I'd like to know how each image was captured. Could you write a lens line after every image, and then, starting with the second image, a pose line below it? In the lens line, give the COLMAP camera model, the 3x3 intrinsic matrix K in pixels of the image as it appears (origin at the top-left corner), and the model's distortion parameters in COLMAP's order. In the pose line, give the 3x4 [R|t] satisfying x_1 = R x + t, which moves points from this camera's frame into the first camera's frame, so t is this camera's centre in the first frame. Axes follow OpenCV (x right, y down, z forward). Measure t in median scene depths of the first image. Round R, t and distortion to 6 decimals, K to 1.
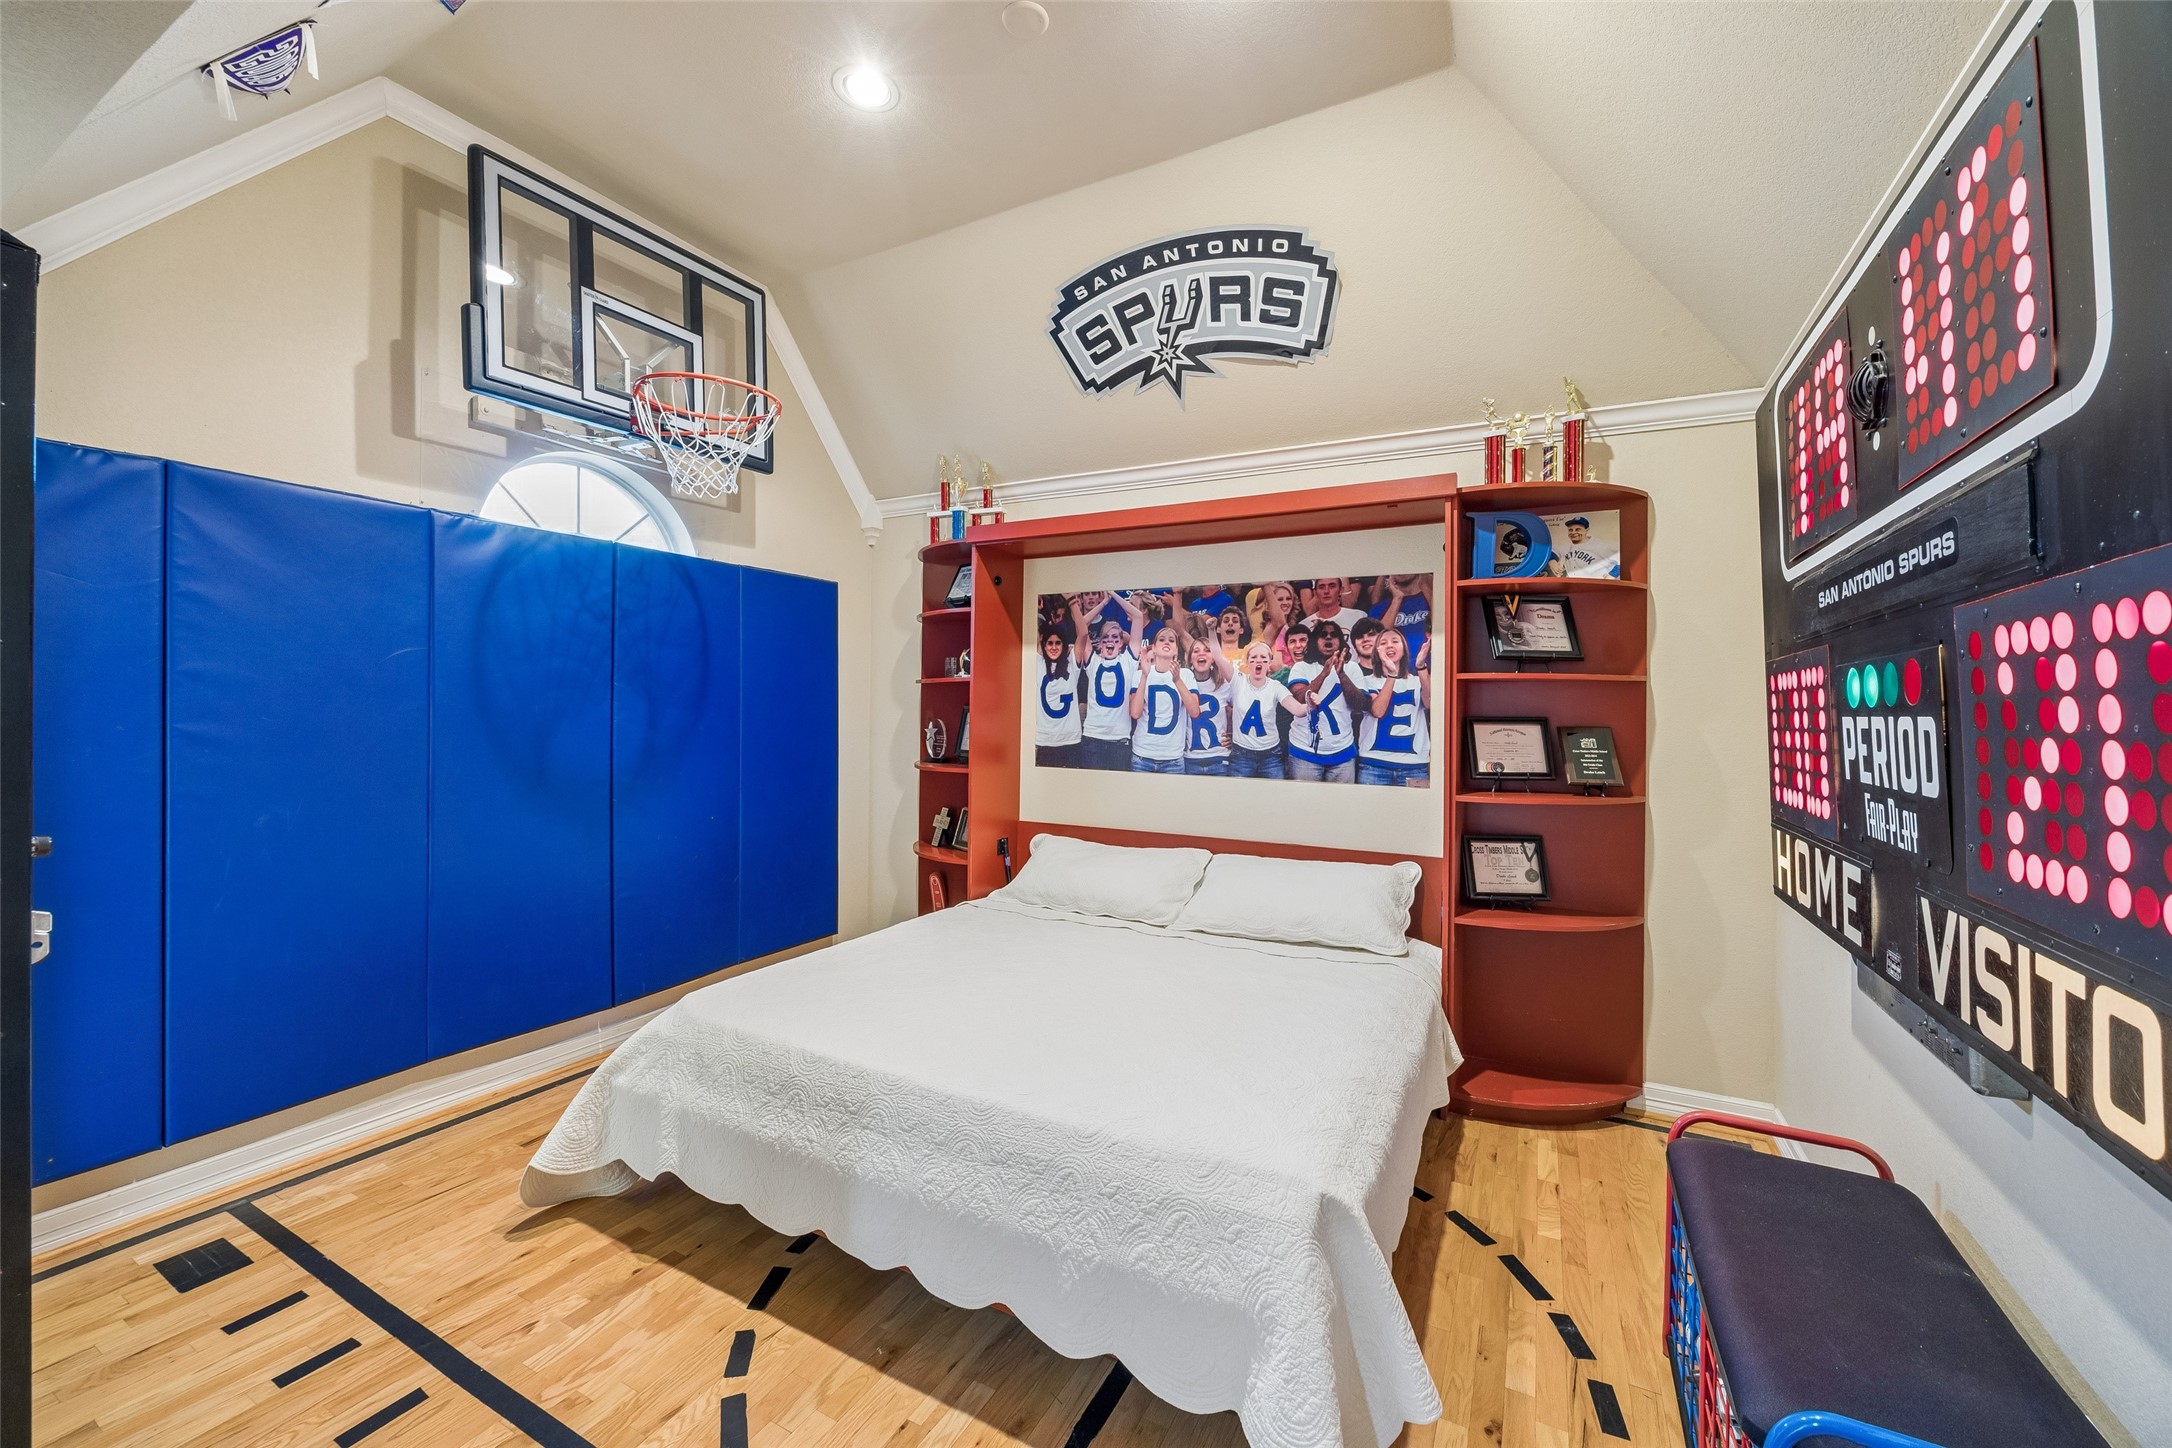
lens RADIAL K [[845.5, 0, 1095.0], [0, 845.5, 711.2], [0, 0, 1]] dist [-0.001361, 0.000807]
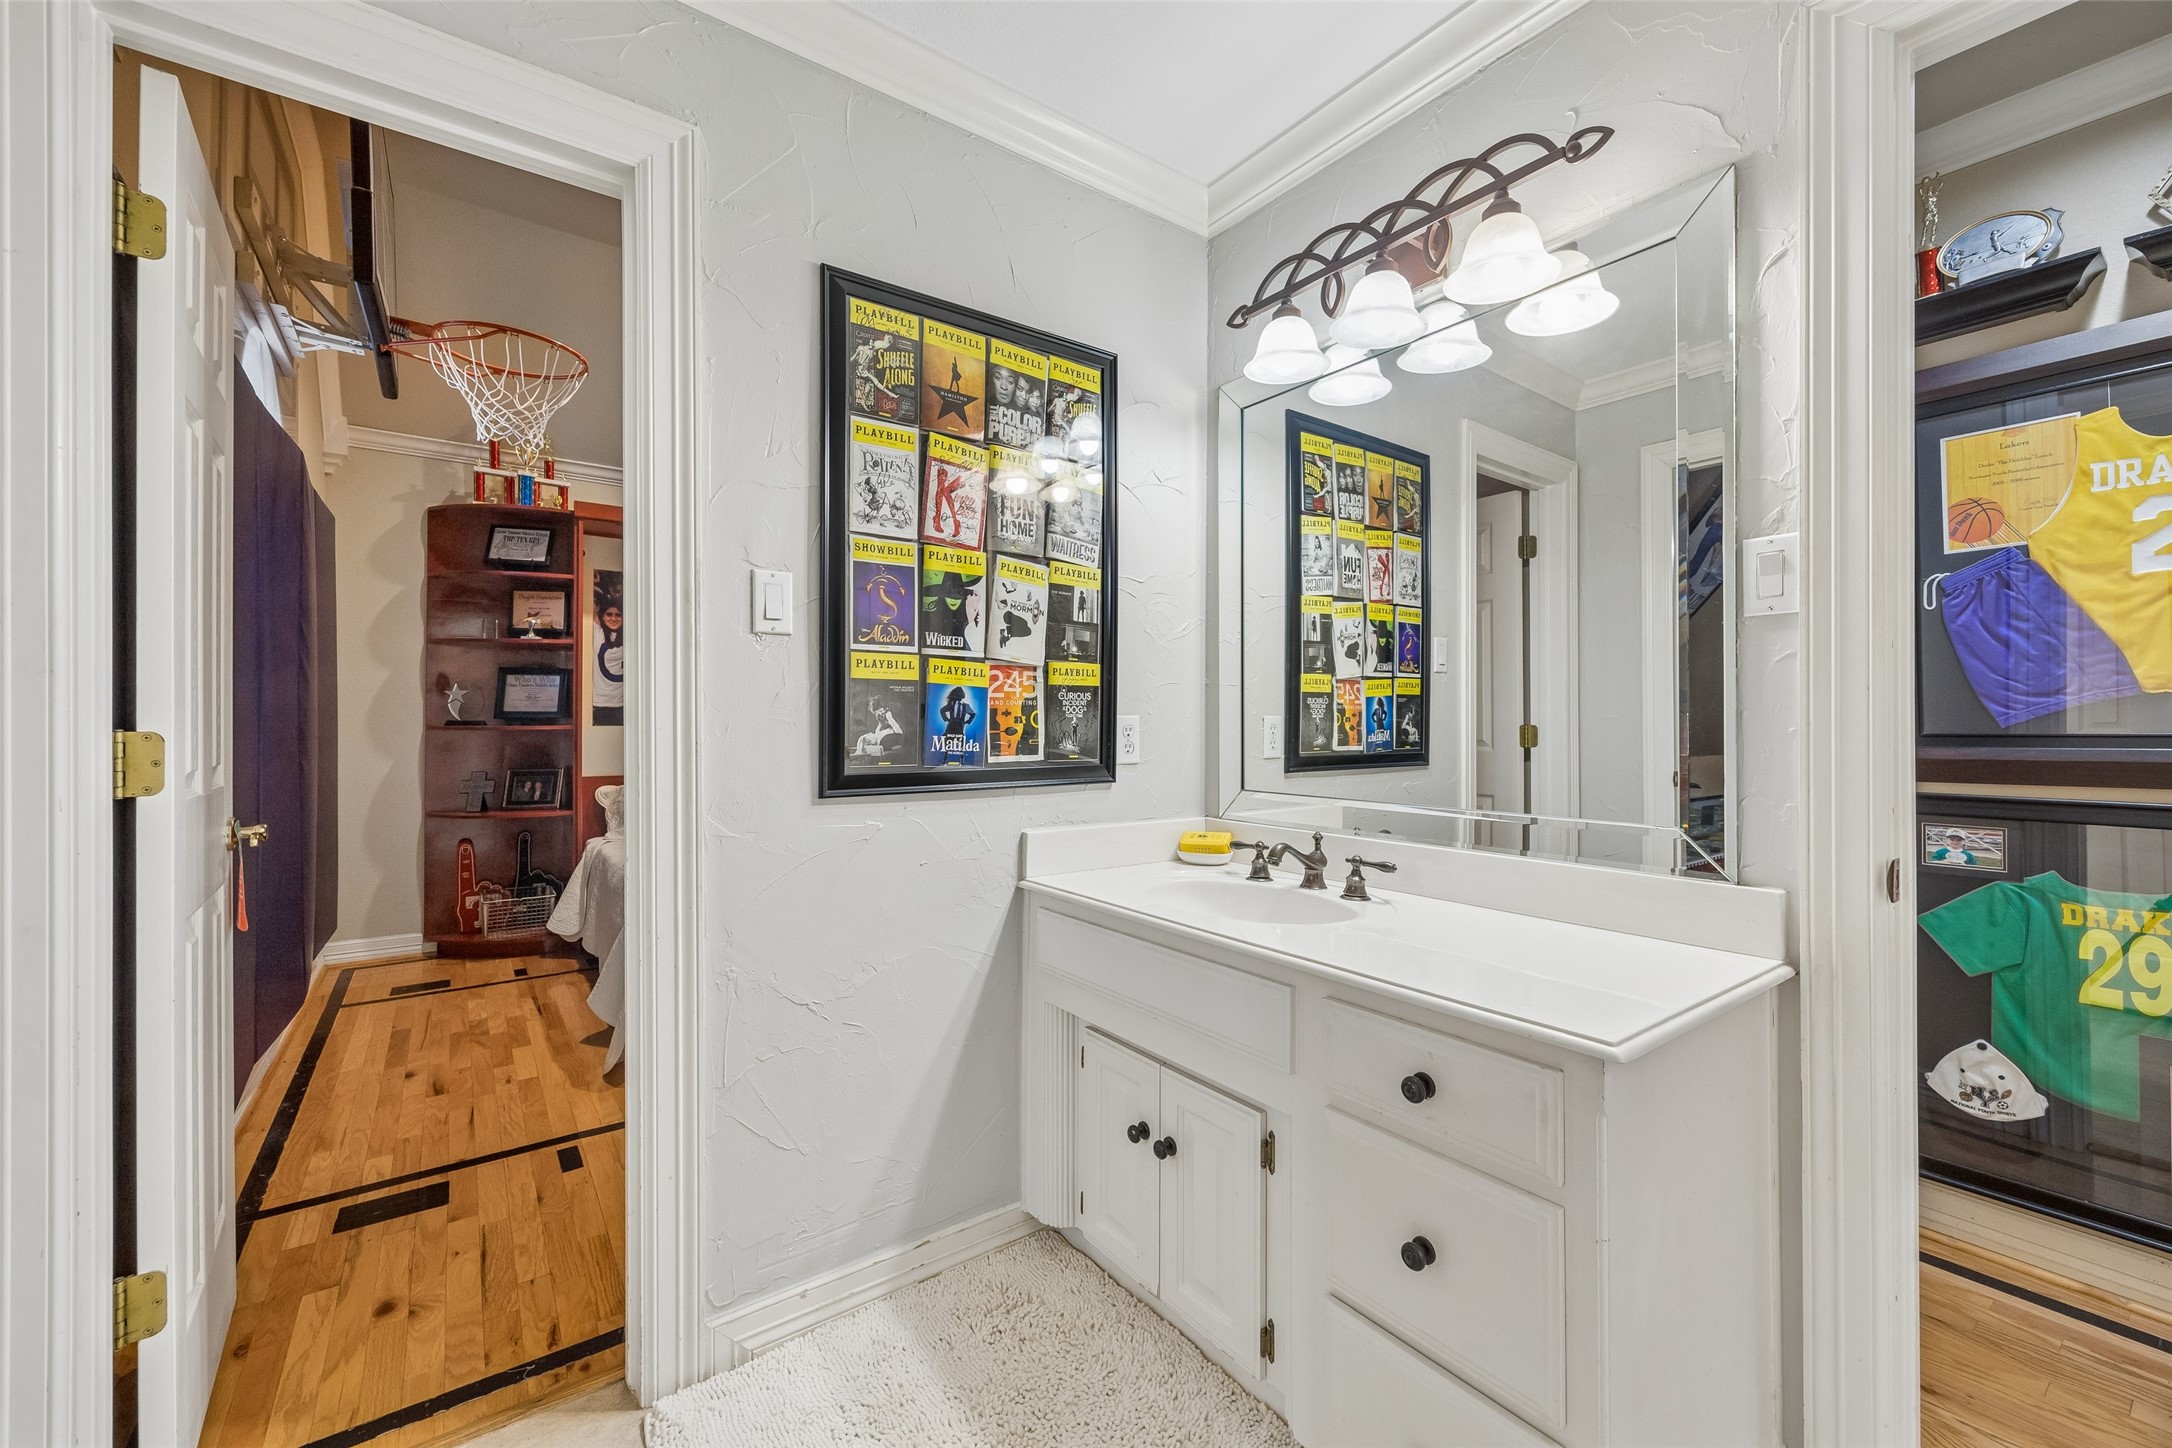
lens RADIAL K [[845.5, 0, 1075.9], [0, 845.5, 717.6], [0, 0, 1]] dist [-0.001361, 0.000807]
pose [[0.441745, -0.002819, 0.897136, -0.782286], [0.008191, 0.999966, -0.000891, 0.061511], [-0.897103, 0.007742, 0.441753, -0.045138]]
